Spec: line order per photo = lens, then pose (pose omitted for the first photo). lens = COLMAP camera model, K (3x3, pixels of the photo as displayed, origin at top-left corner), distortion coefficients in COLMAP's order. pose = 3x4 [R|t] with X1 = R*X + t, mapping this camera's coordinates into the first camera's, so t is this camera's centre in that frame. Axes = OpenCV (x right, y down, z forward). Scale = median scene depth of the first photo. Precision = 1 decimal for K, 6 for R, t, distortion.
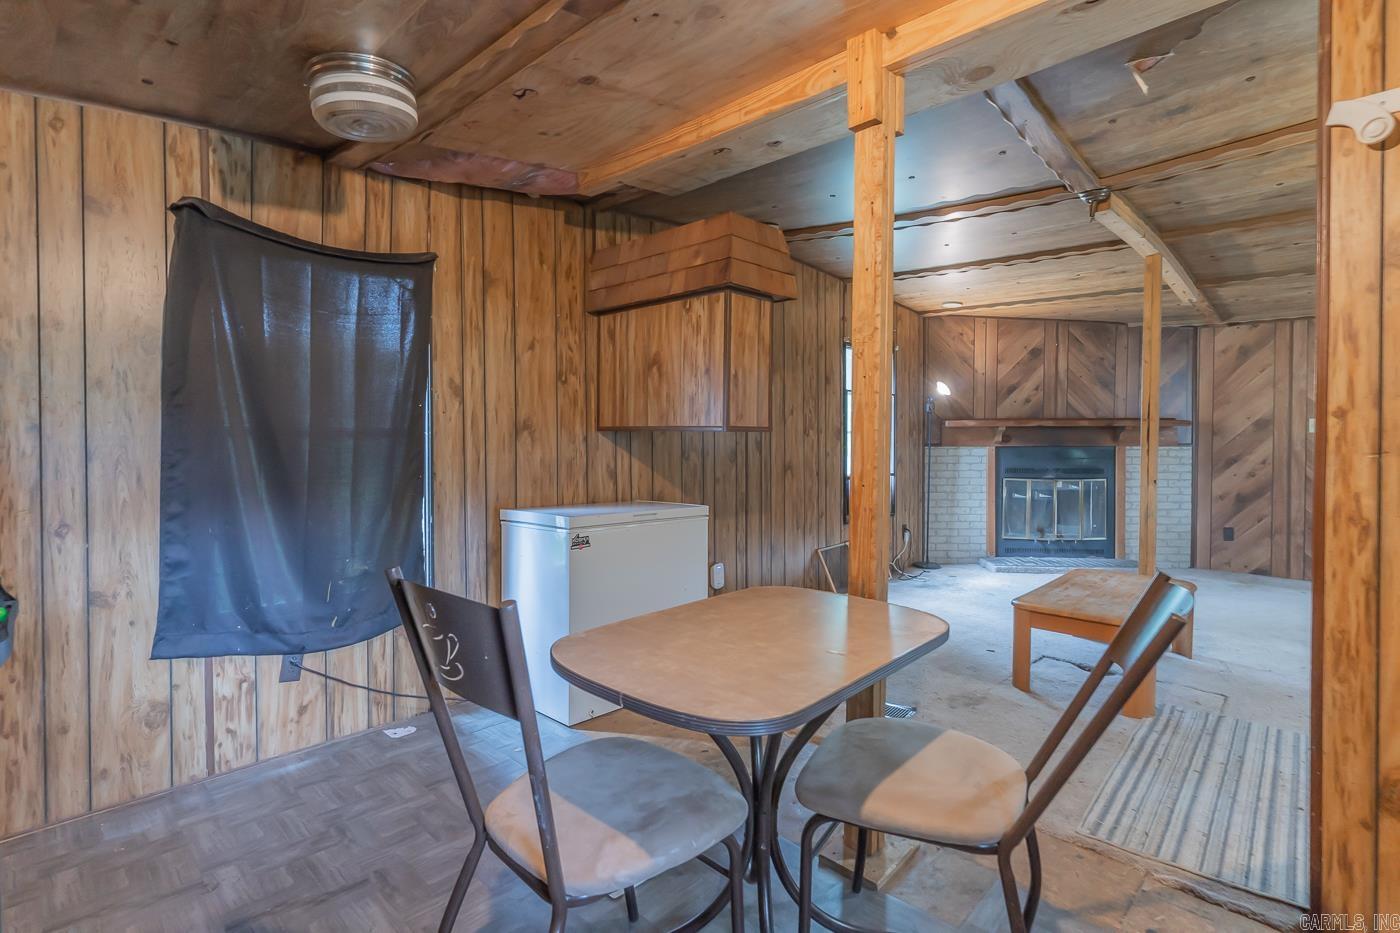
lens RADIAL K [[673.9, 0, 705.1], [0, 673.9, 454.7], [0, 0, 1]] dist [0.013250, 0.000045]
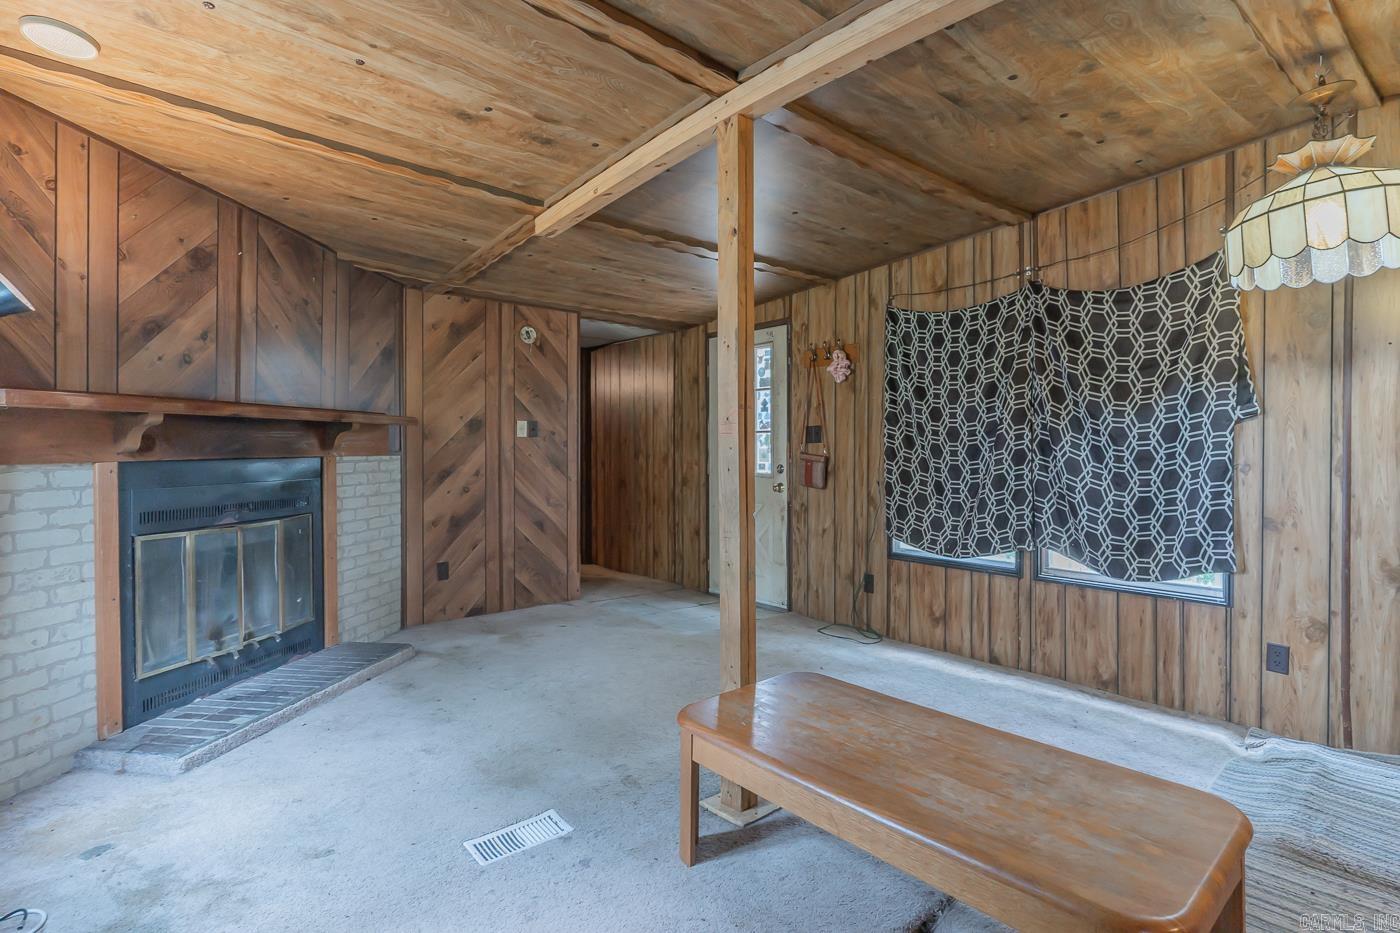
lens RADIAL K [[673.9, 0, 705.1], [0, 673.9, 454.7], [0, 0, 1]] dist [0.013250, 0.000045]
pose [[0.101872, -0.014441, 0.994693, 0.057697], [0.025089, 0.999614, 0.011943, -0.012959], [-0.994481, 0.023740, 0.102195, 0.615624]]
